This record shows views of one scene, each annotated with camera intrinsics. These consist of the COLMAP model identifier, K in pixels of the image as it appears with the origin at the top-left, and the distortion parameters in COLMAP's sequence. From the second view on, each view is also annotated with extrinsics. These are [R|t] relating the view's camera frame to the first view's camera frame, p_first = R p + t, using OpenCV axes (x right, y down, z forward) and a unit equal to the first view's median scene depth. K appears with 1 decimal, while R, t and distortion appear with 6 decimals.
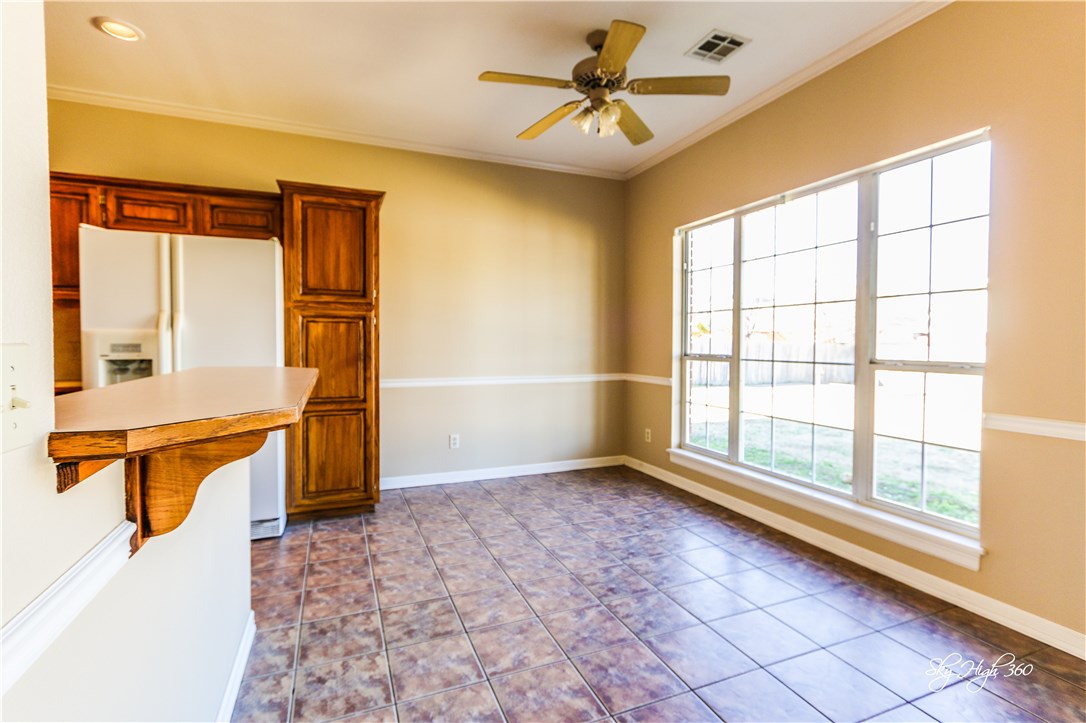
lens RADIAL K [[506.3, 0, 541.8], [0, 506.3, 355.1], [0, 0, 1]] dist [0.004831, 0.000308]
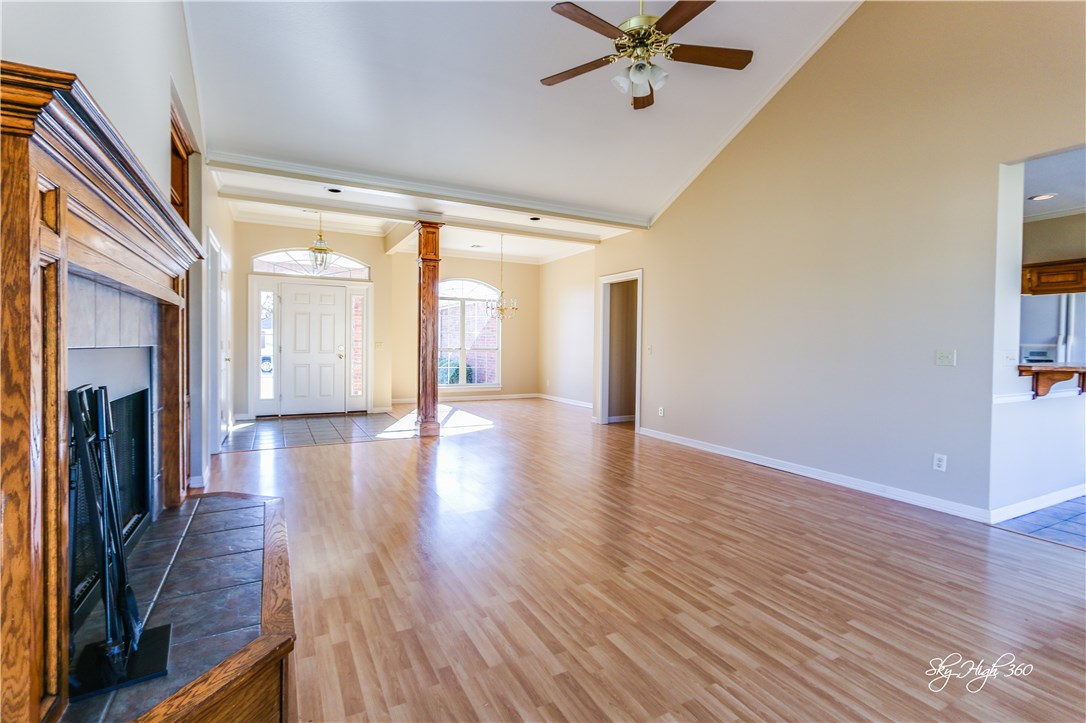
lens RADIAL K [[506.3, 0, 541.8], [0, 506.3, 355.1], [0, 0, 1]] dist [0.004831, 0.000308]
pose [[0.102907, 0.019381, -0.994502, 0.939175], [-0.039393, 0.999105, 0.015395, 0.035463], [0.993911, 0.037592, 0.103579, -1.109157]]
